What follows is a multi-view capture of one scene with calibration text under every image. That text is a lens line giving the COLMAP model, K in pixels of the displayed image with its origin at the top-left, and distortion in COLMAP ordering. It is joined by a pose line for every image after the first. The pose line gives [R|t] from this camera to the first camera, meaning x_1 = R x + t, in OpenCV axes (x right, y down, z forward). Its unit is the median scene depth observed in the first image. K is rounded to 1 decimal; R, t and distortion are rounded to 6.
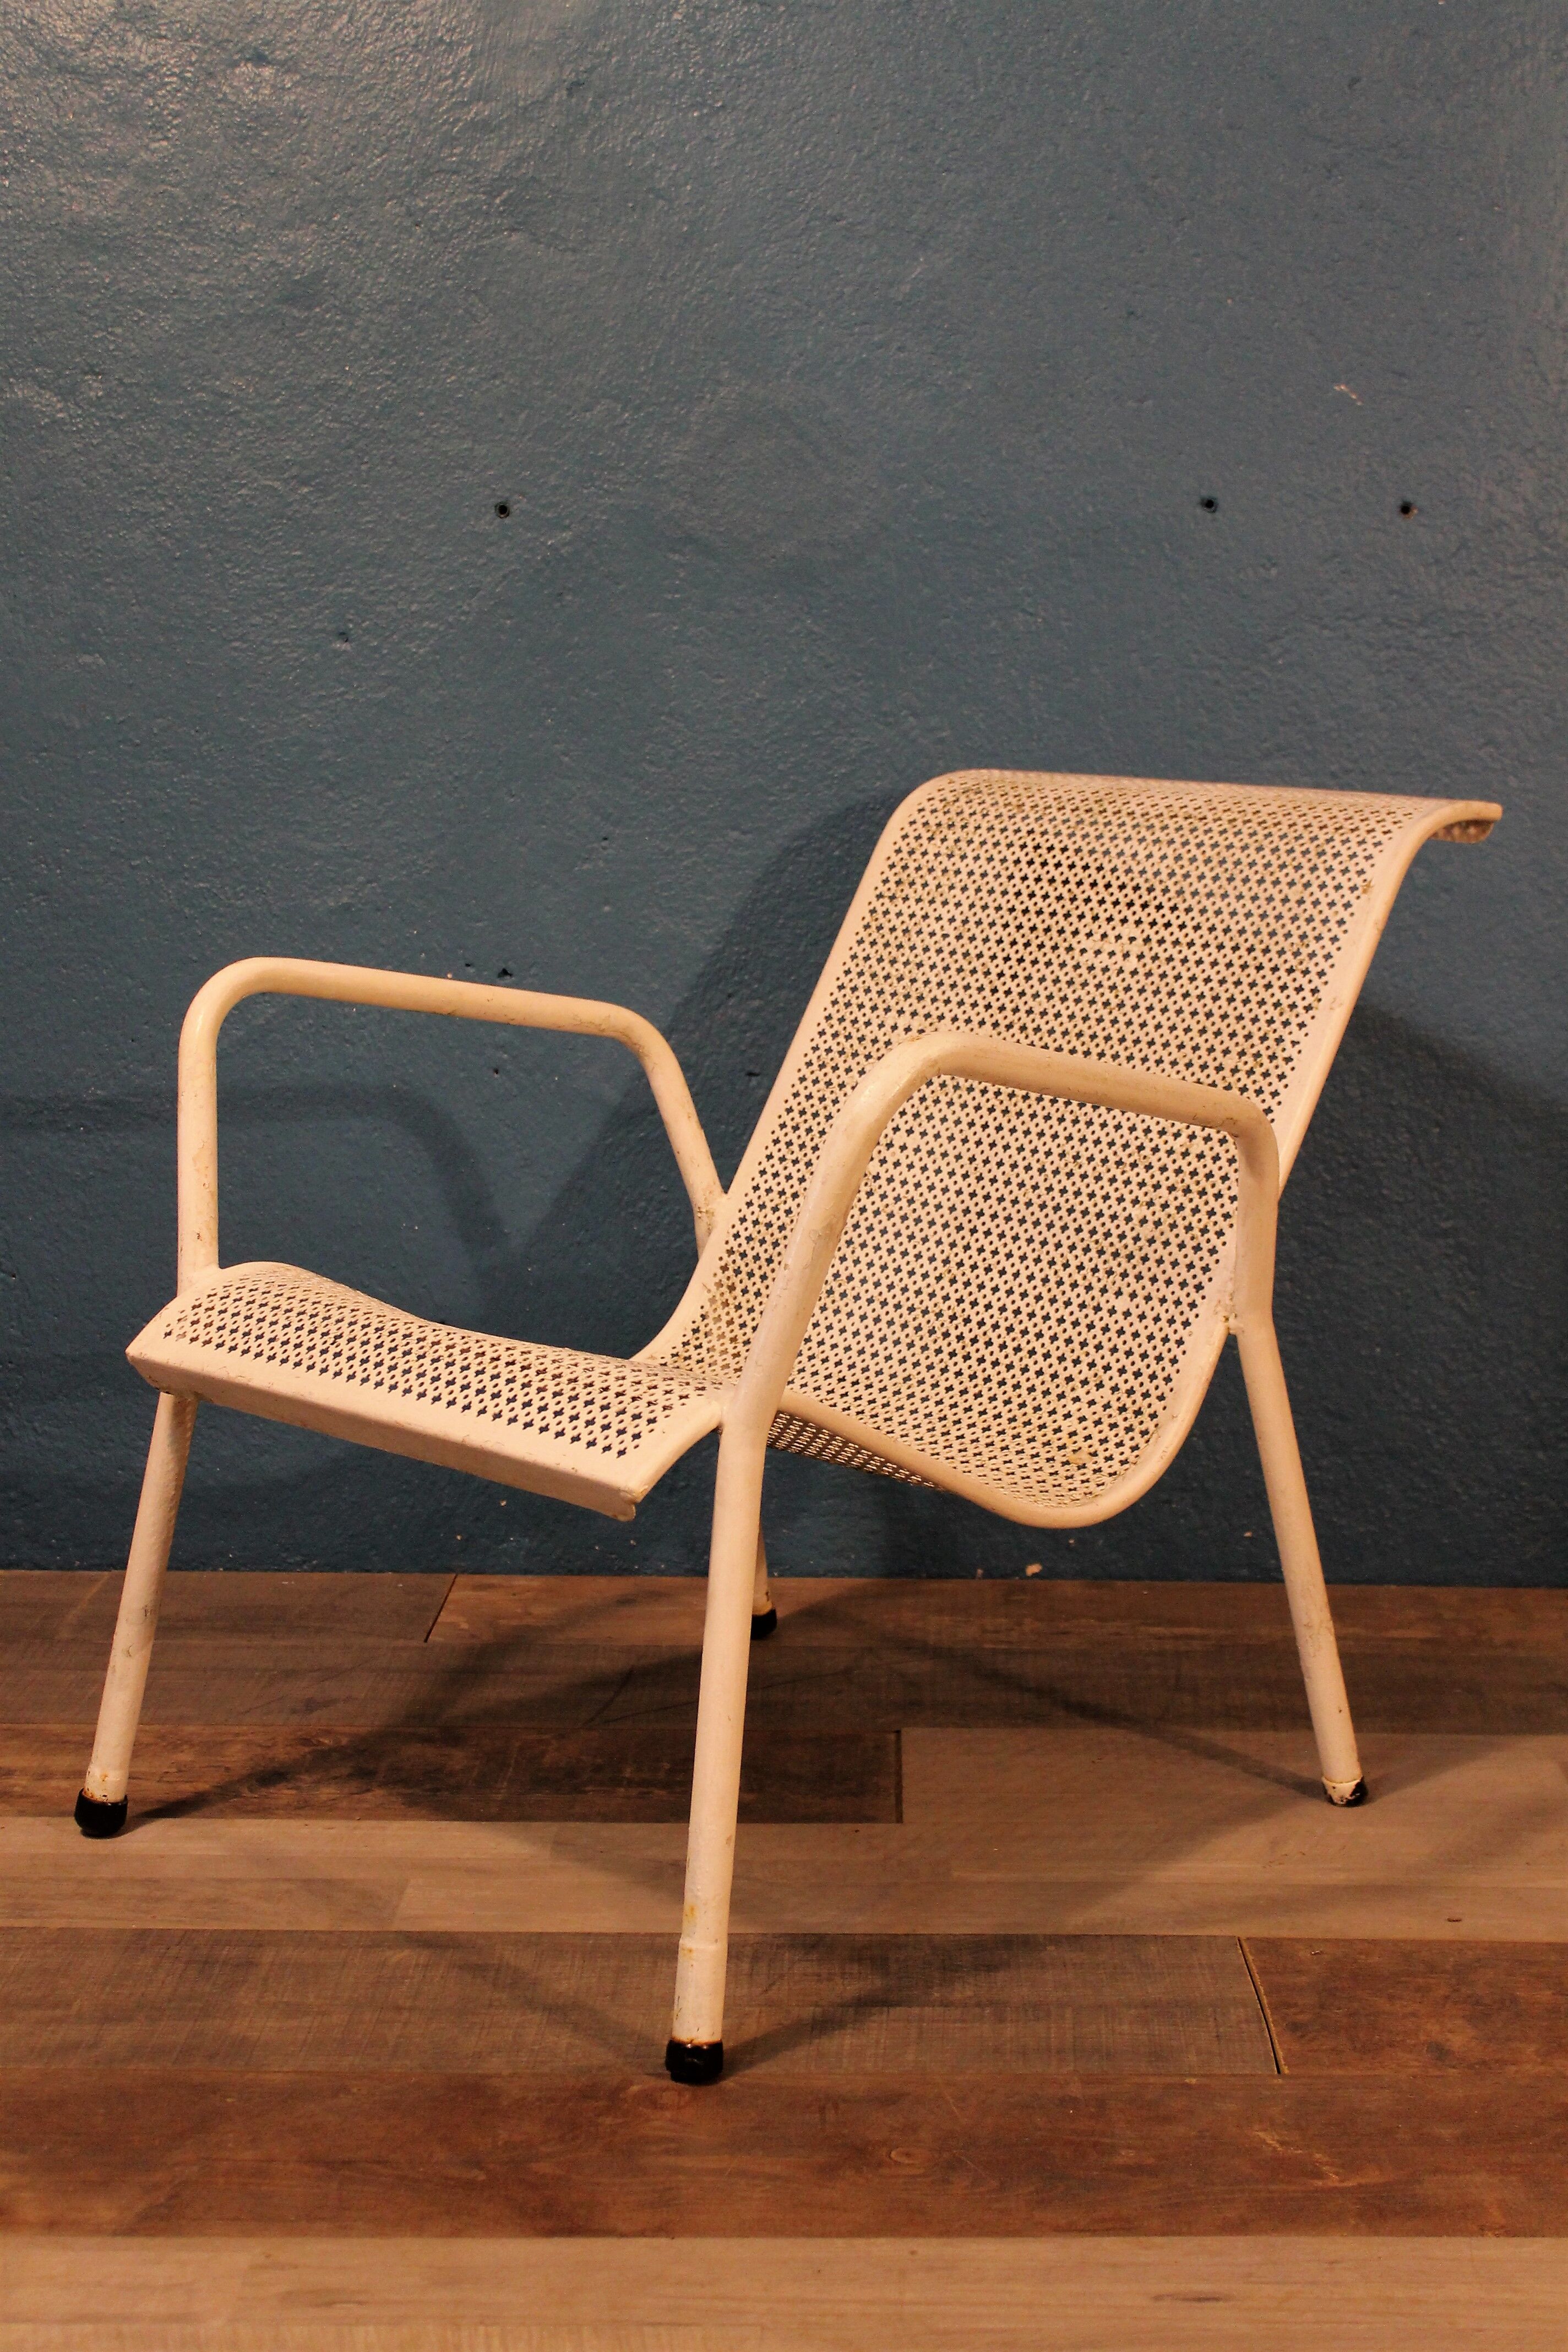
lens RADIAL K [[3329.5, 0, 797.8], [0, 3329.5, 1158.9], [0, 0, 1]] dist [-0.037541, 0.087424]
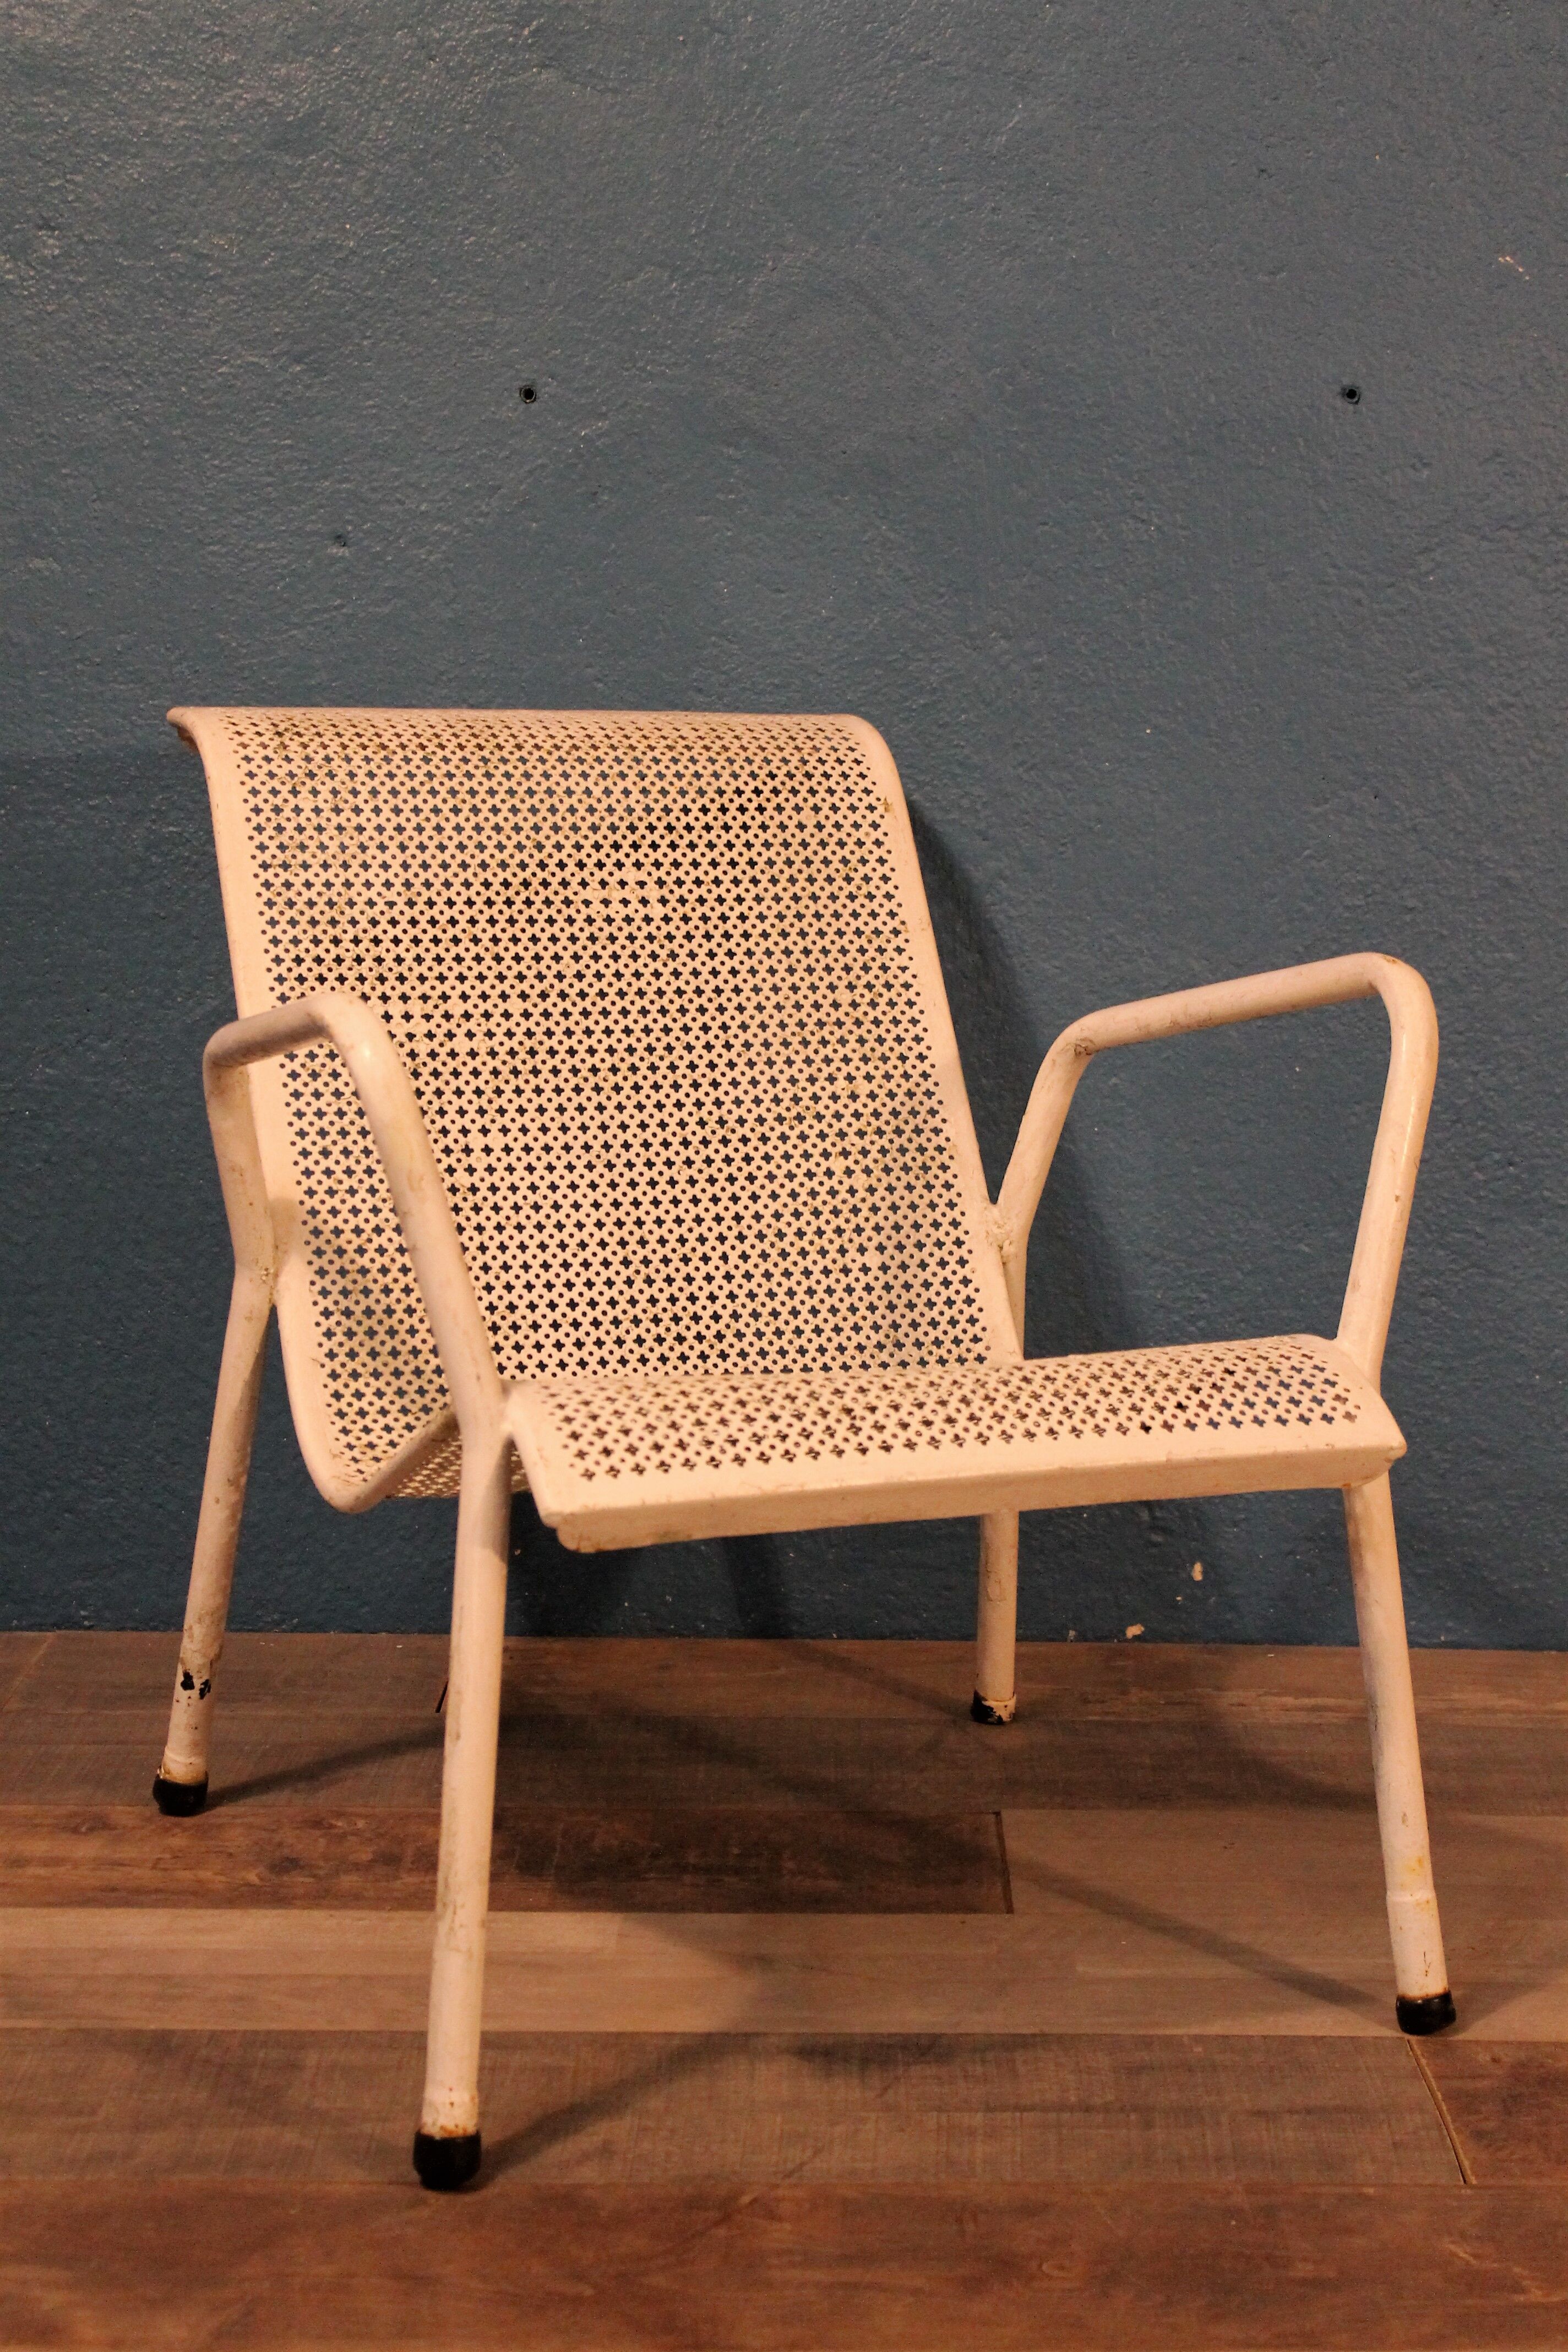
lens RADIAL K [[4219.5, 0, 797.4], [0, 4219.5, 1161.8], [0, 0, 1]] dist [0.018460, 0.135700]
pose [[0.999782, 0.004574, 0.020358, -0.041295], [-0.004683, 0.999975, 0.005293, -0.003386], [-0.020333, -0.005387, 0.999779, -0.092813]]
